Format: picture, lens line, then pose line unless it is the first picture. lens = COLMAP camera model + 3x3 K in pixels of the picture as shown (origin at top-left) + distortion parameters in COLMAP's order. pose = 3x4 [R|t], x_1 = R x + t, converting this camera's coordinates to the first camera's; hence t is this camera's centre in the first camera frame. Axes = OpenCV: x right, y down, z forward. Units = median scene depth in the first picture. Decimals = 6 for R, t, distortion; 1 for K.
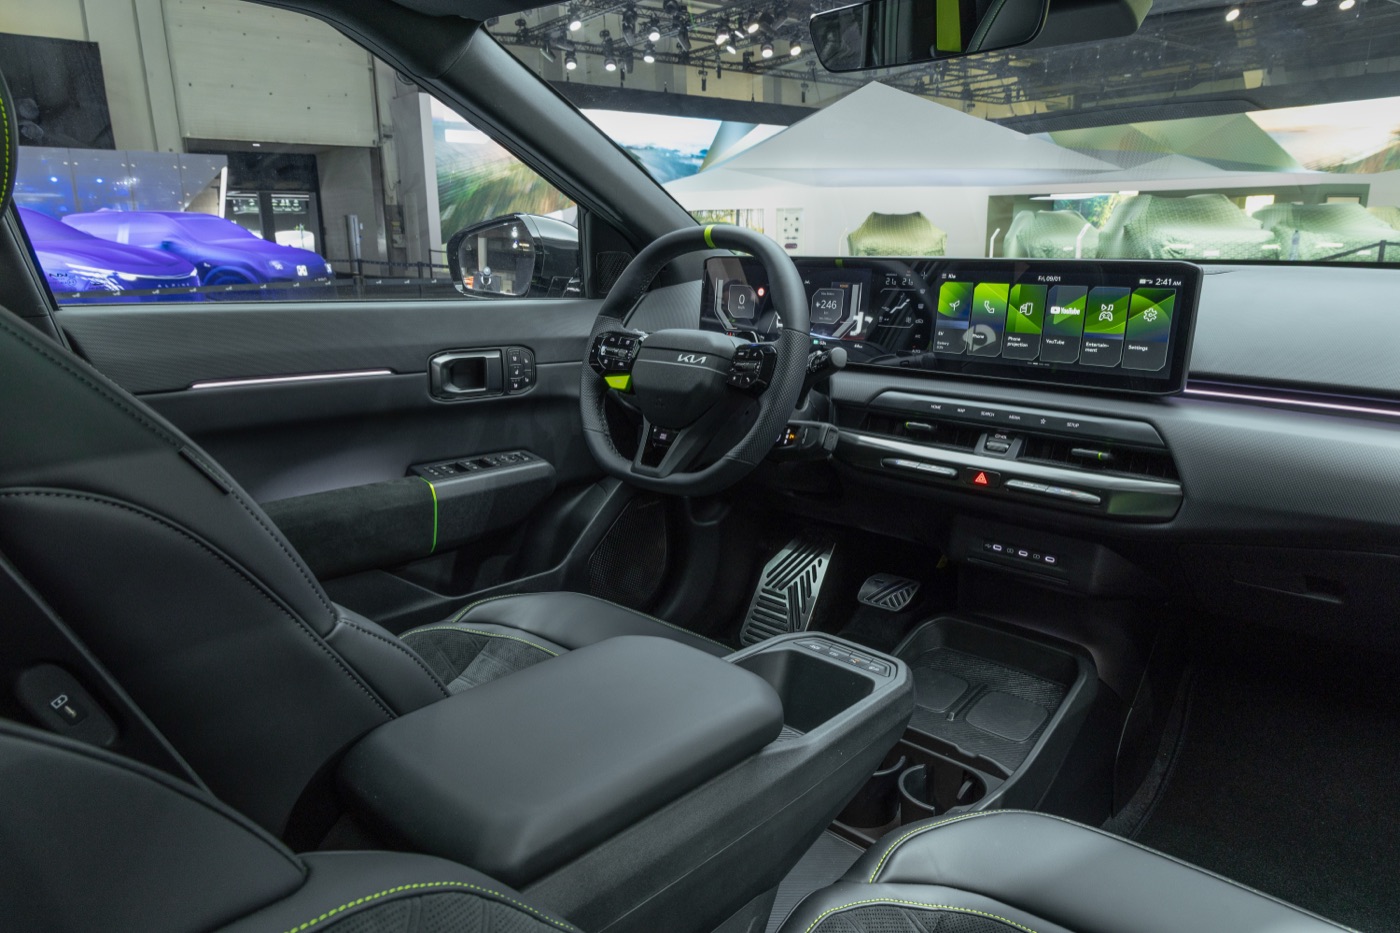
lens RADIAL K [[984.7, 0, 702.4], [0, 984.7, 465.5], [0, 0, 1]] dist [0.038466, 0.001531]
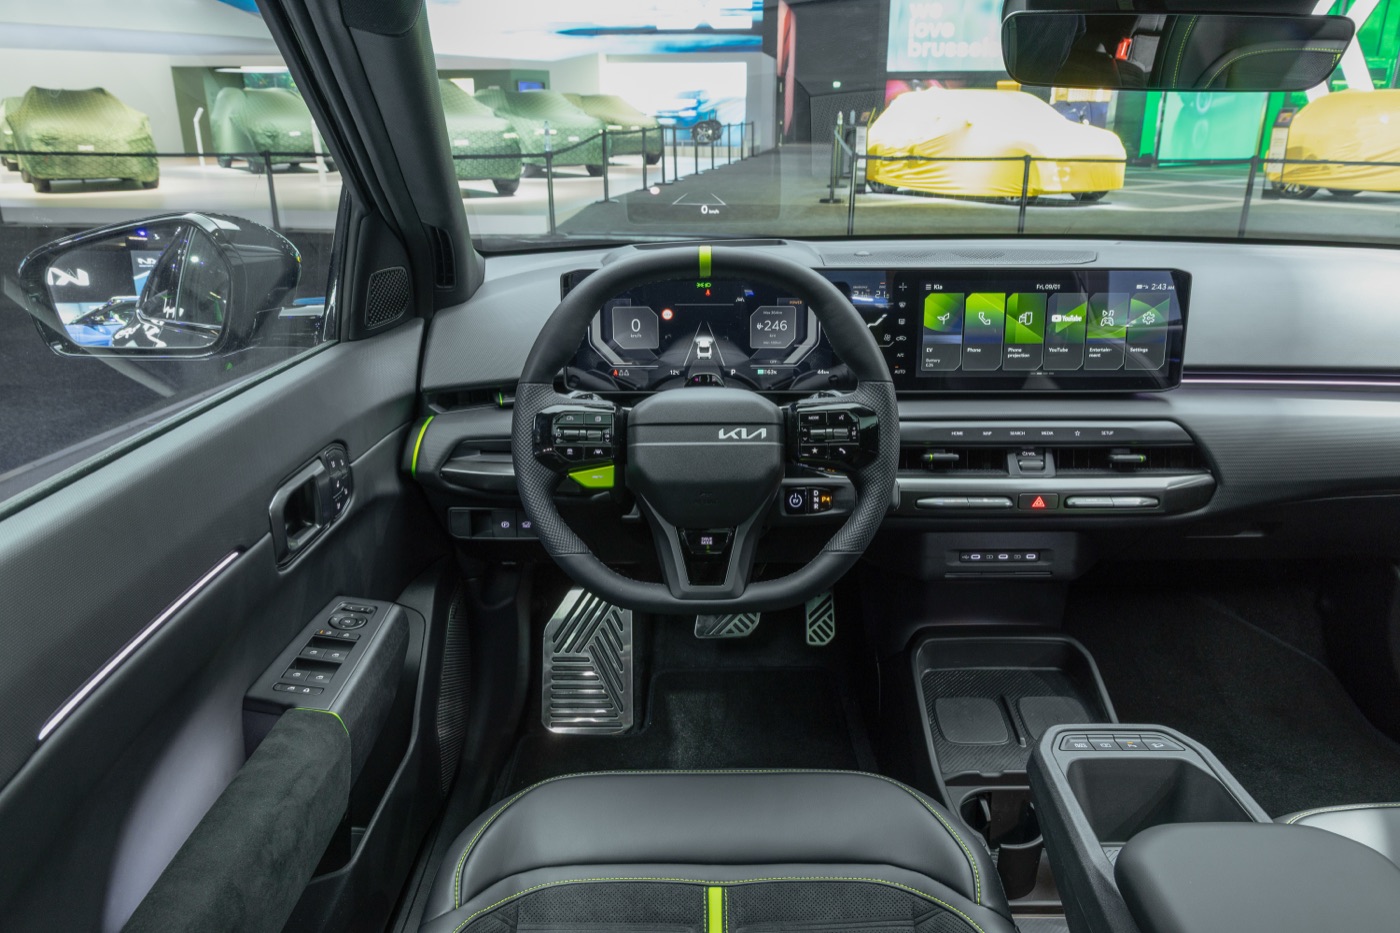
lens RADIAL K [[1048.2, 0, 700.5], [0, 1048.2, 466.3], [0, 0, 1]] dist [0.018300, -0.007905]
pose [[0.709825, -0.227889, 0.666494, -0.579758], [0.155948, 0.973580, 0.166802, -0.225206], [-0.686898, -0.014462, 0.726610, 0.446126]]
